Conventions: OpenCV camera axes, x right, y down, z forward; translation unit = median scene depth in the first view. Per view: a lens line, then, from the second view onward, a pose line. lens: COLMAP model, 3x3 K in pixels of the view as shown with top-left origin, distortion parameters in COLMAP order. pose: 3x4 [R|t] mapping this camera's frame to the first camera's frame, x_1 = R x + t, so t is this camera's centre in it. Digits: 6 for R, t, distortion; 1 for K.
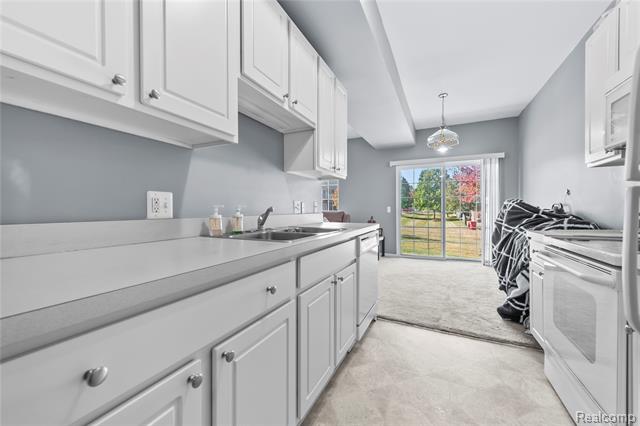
lens RADIAL K [[253.9, 0, 320.0], [0, 253.9, 213.0], [0, 0, 1]] dist [-0.000399, -0.000315]
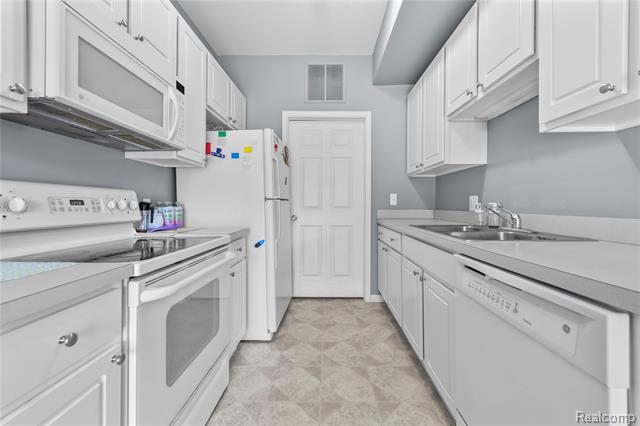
lens RADIAL K [[253.9, 0, 320.0], [0, 253.9, 213.0], [0, 0, 1]] dist [-0.000399, -0.000315]
pose [[-0.916452, 0.013826, -0.399905, 0.884718], [-0.002165, 0.999217, 0.039509, -0.028190], [0.400138, 0.037074, -0.915705, 1.847346]]
